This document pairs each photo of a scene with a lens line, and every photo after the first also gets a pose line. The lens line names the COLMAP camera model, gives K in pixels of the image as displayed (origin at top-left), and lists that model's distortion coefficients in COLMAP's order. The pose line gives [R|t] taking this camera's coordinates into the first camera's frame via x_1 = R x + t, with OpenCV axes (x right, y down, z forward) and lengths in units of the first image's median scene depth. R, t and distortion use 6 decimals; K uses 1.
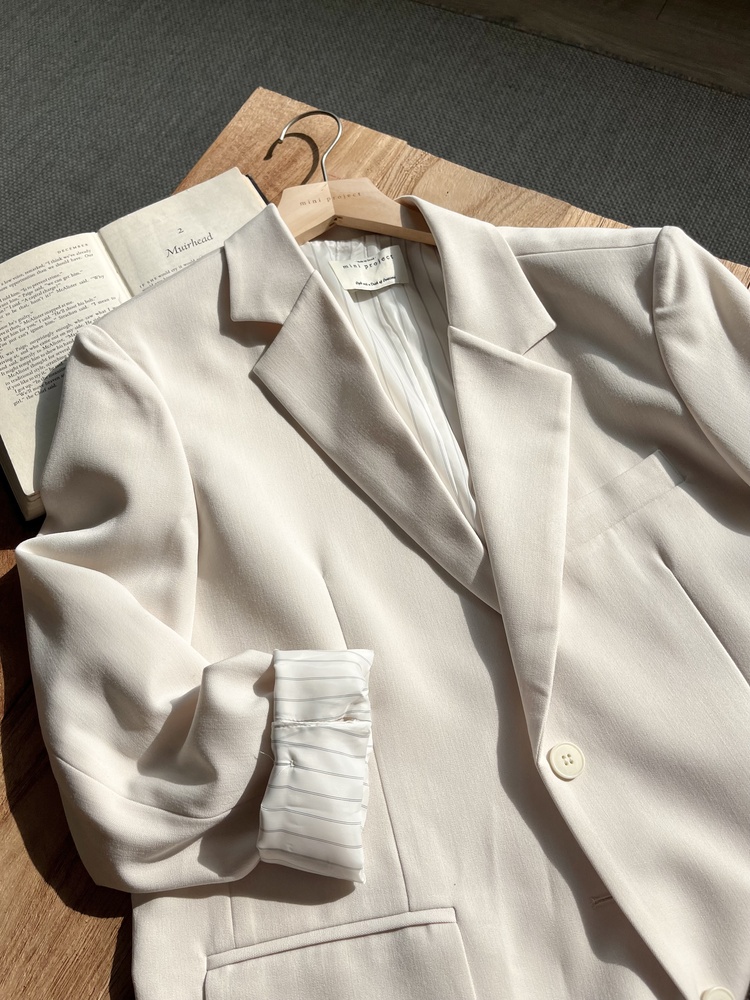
lens RADIAL K [[757.5, 0, 375.0], [0, 757.5, 500.0], [0, 0, 1]] dist [0.056012, -0.095109]
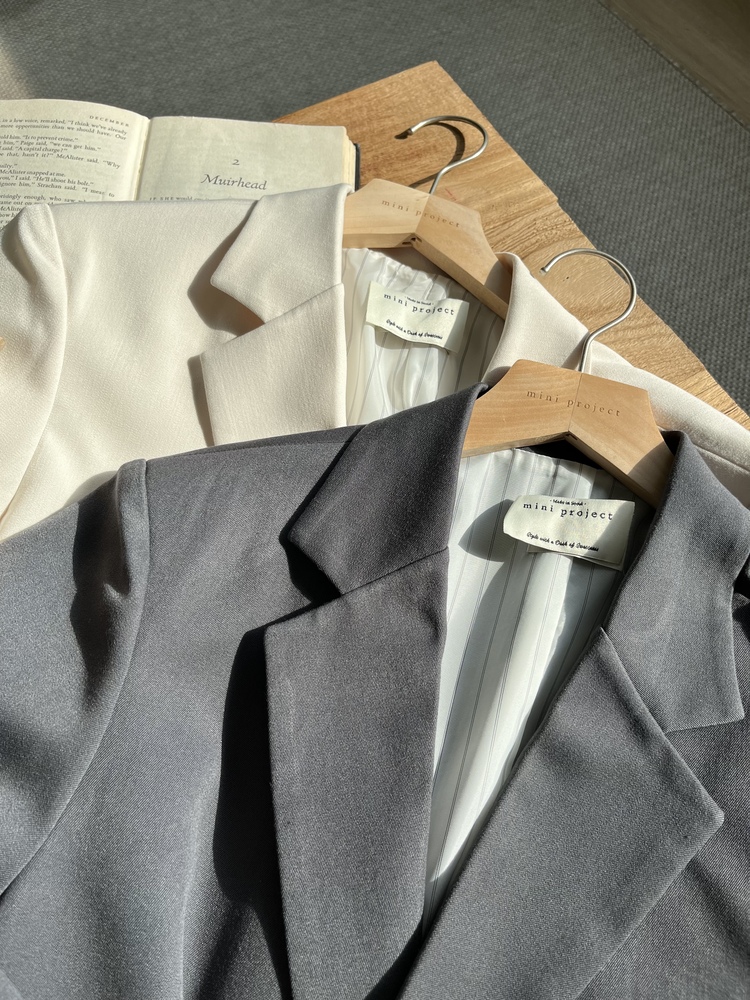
lens RADIAL K [[757.5, 0, 375.0], [0, 757.5, 500.0], [0, 0, 1]] dist [0.056012, -0.095109]
pose [[0.858842, 0.496150, -0.127379, 0.141963], [-0.500466, 0.865754, -0.002179, -0.118213], [0.109198, 0.065620, 0.991852, 0.249547]]
